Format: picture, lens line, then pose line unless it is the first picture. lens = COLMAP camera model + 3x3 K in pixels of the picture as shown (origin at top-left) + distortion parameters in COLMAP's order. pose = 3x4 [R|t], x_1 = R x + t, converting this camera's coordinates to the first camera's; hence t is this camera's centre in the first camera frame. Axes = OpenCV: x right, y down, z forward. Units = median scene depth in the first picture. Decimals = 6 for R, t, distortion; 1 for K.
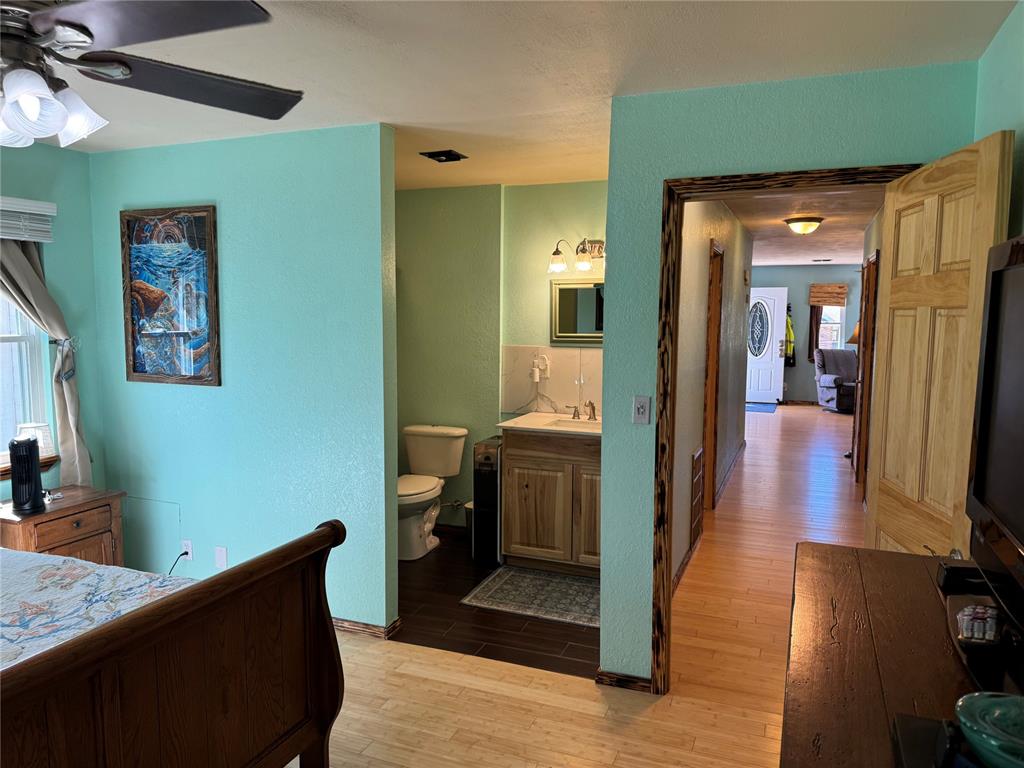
lens RADIAL K [[721.0, 0, 518.2], [0, 721.0, 383.0], [0, 0, 1]] dist [0.066031, -0.086908]
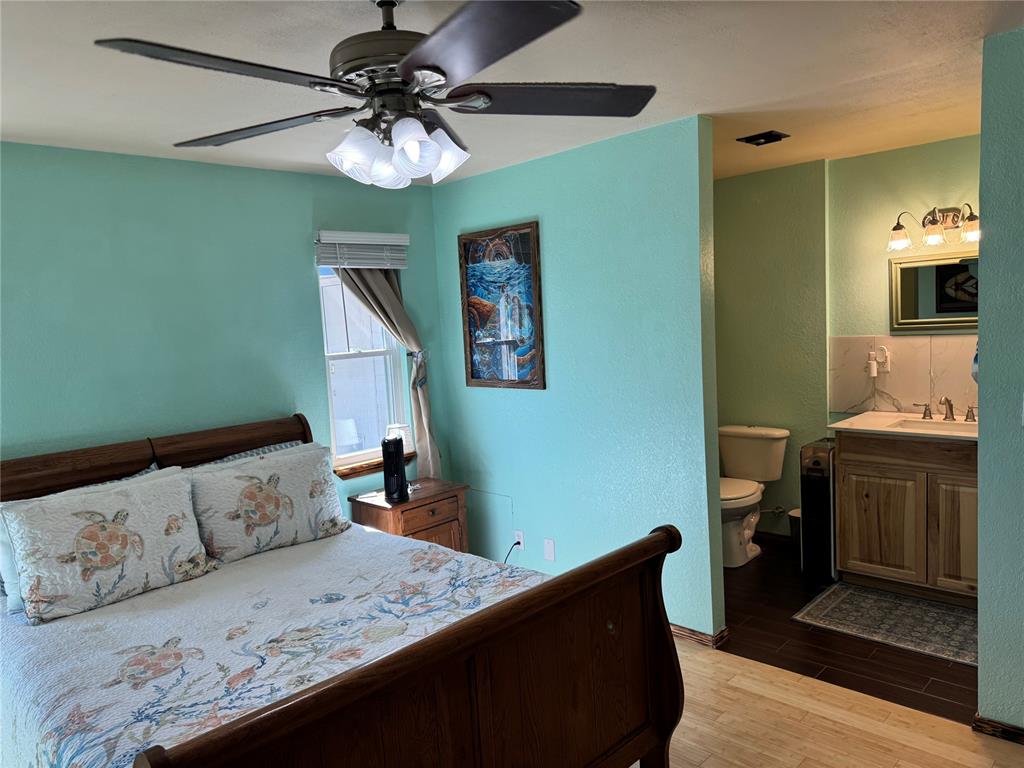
lens RADIAL K [[721.0, 0, 513.3], [0, 721.0, 382.4], [0, 0, 1]] dist [0.066031, -0.086908]
pose [[0.918433, -0.024217, -0.394834, -0.035517], [0.025714, 0.999668, -0.001501, -0.005860], [0.394739, -0.008774, 0.918751, 0.009279]]
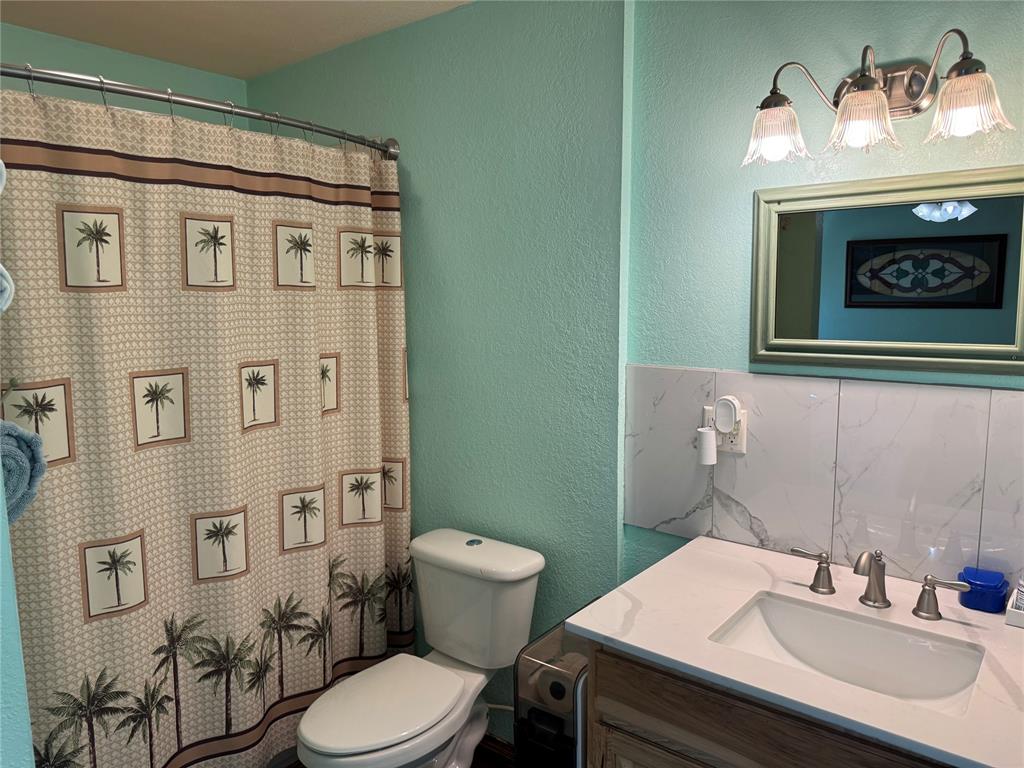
lens RADIAL K [[721.0, 0, 509.0], [0, 721.0, 375.0], [0, 0, 1]] dist [0.066031, -0.086908]
pose [[0.953732, 0.019652, -0.300014, 0.048876], [-0.011704, 0.999532, 0.028269, -0.074867], [0.300429, -0.023450, 0.953516, 0.769003]]
